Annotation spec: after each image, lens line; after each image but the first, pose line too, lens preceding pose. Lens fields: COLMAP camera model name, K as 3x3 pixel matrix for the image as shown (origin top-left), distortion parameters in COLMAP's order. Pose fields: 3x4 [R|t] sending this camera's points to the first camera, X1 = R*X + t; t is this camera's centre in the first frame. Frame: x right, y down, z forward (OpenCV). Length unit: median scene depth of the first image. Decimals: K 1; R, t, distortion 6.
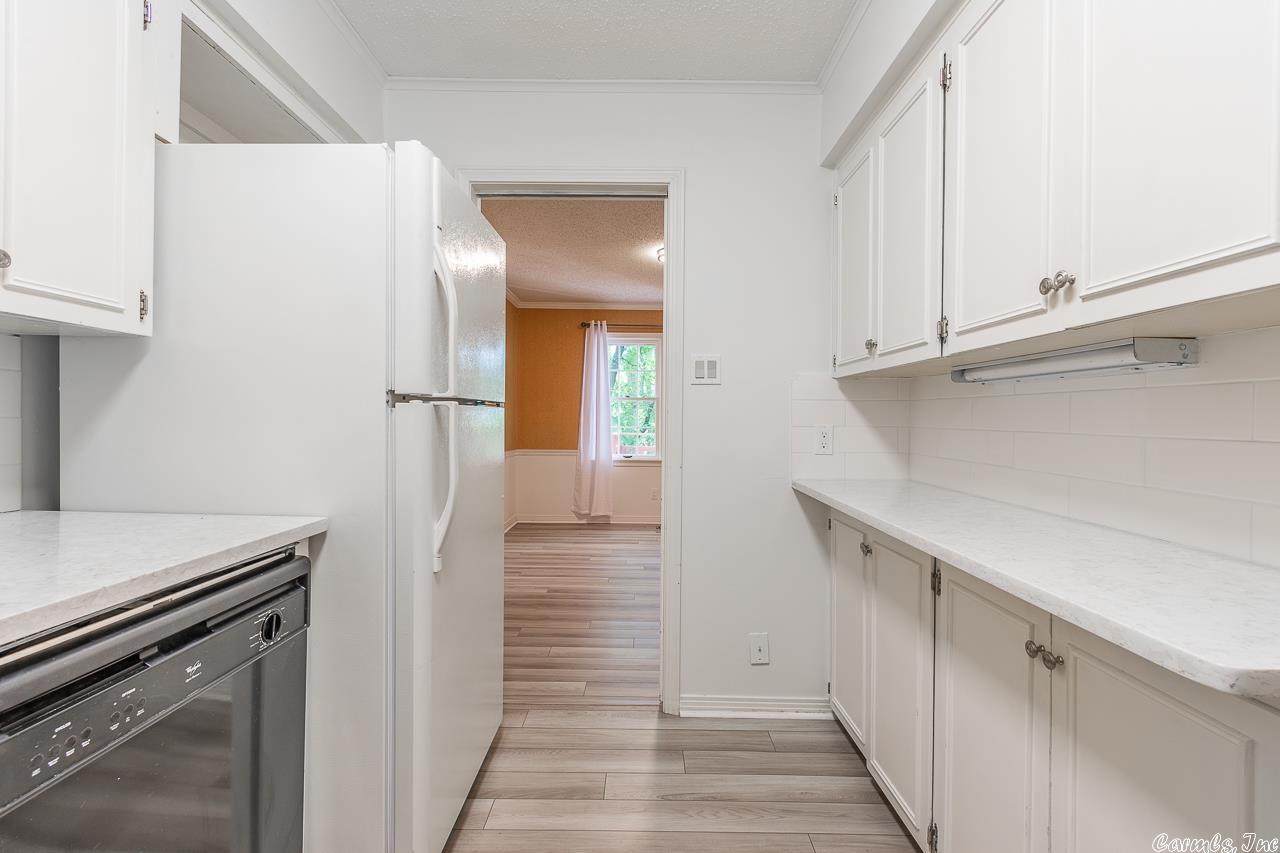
lens RADIAL K [[565.4, 0, 644.1], [0, 565.4, 421.2], [0, 0, 1]] dist [0.001165, 0.000185]
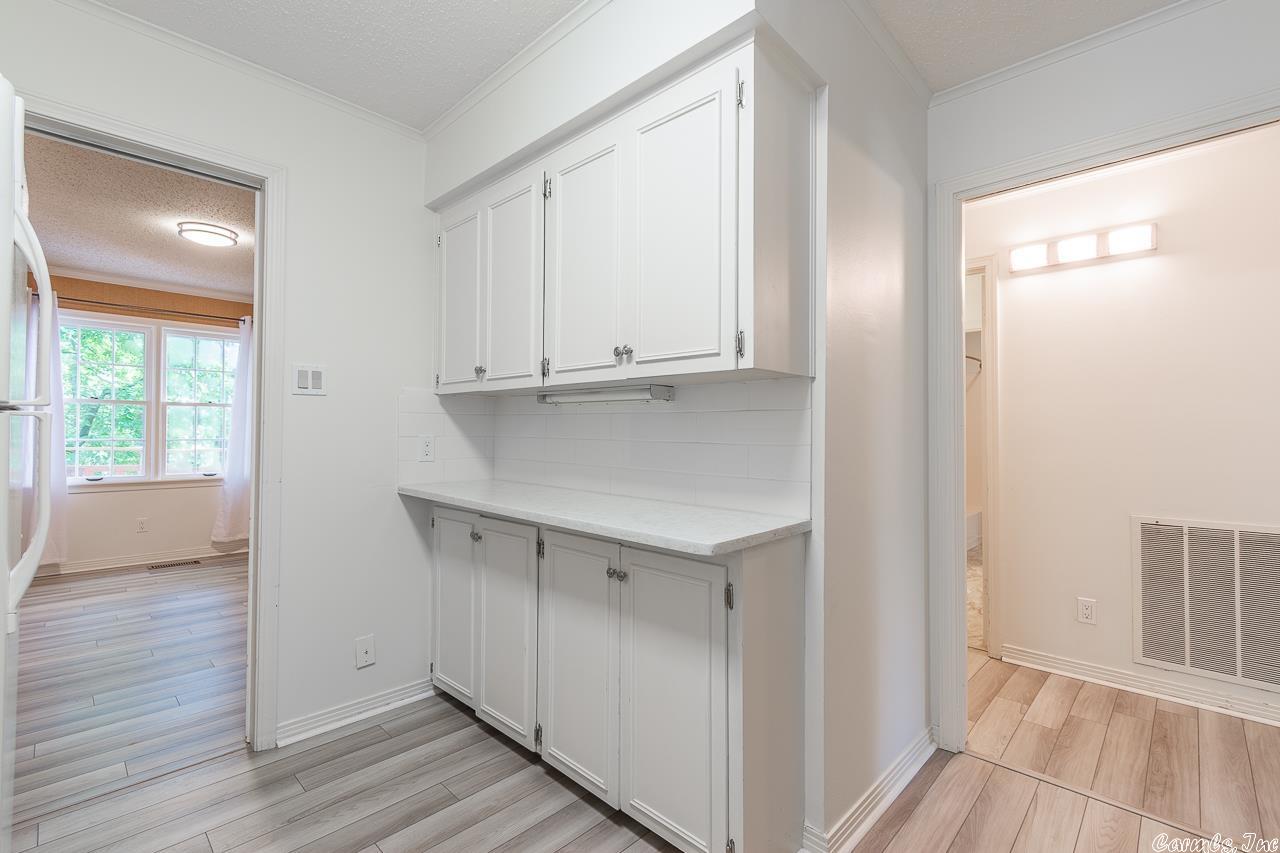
lens RADIAL K [[565.4, 0, 644.1], [0, 565.4, 421.2], [0, 0, 1]] dist [0.001165, 0.000185]
pose [[0.688412, 0.009016, 0.725264, -0.251638], [0.001673, 0.999900, -0.014018, -0.006228], [-0.725318, 0.010863, 0.688328, -0.114439]]
